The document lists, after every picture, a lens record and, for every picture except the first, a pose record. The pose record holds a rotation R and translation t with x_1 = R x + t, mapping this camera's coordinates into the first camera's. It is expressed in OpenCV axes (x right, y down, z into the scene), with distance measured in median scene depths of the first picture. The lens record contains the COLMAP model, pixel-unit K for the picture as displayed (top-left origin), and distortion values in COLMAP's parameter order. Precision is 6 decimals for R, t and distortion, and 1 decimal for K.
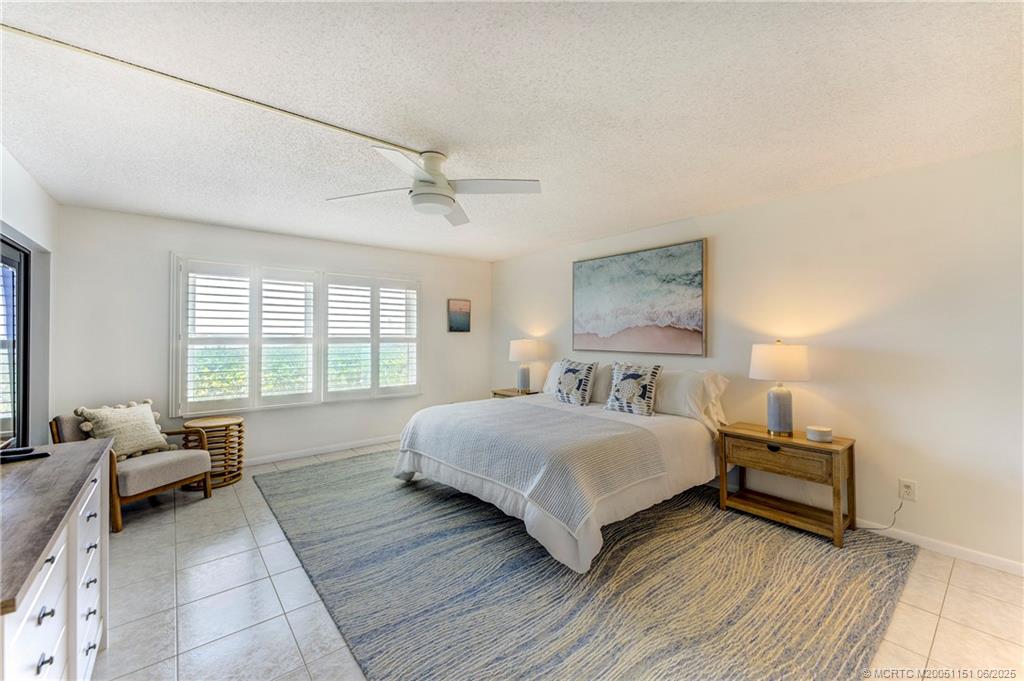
lens RADIAL K [[415.6, 0, 512.0], [0, 415.6, 340.5], [0, 0, 1]] dist [-0.001543, -0.000197]
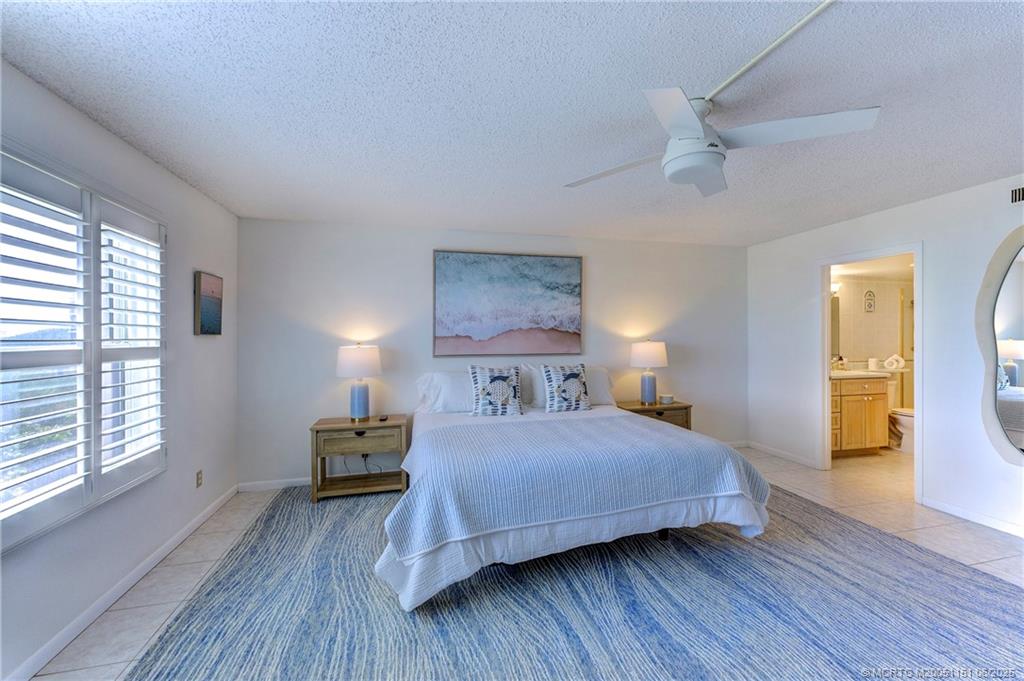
lens RADIAL K [[415.6, 0, 512.0], [0, 415.6, 340.5], [0, 0, 1]] dist [-0.001543, -0.000197]
pose [[0.421065, -0.015877, 0.906891, -0.671689], [0.019147, 0.999780, 0.008614, -0.014972], [-0.906828, 0.013738, 0.421276, 0.627884]]
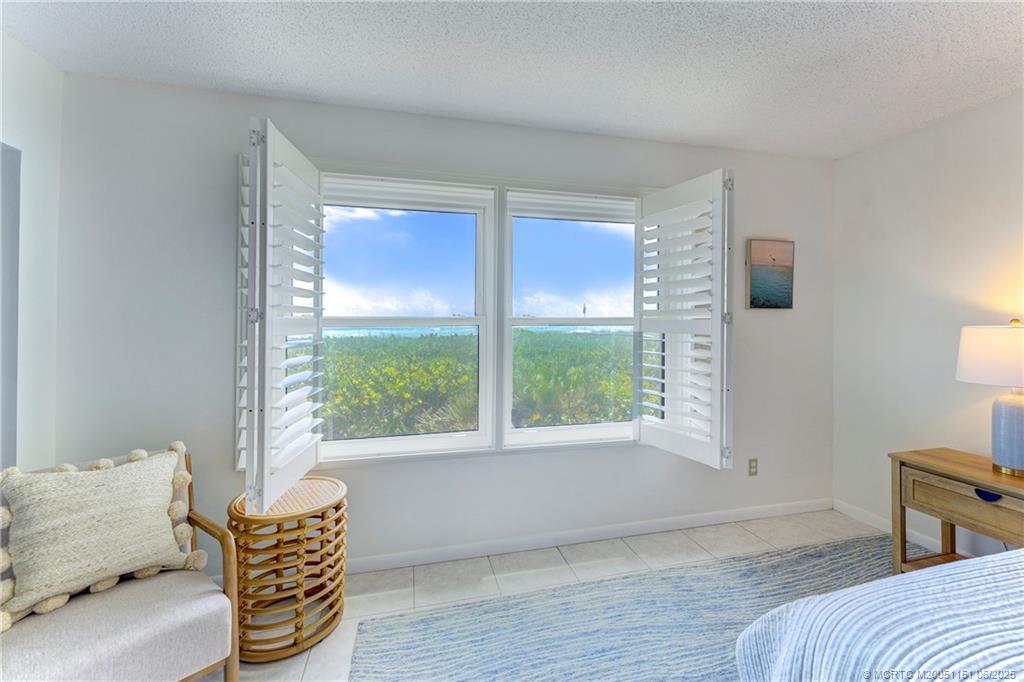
lens RADIAL K [[421.9, 0, 514.8], [0, 421.9, 321.1], [0, 0, 1]] dist [-0.001121, -0.000062]
pose [[0.907290, -0.003798, -0.420488, -0.282581], [-0.003884, 0.999841, -0.017412, 0.004729], [0.420488, 0.017430, 0.907131, 0.664135]]
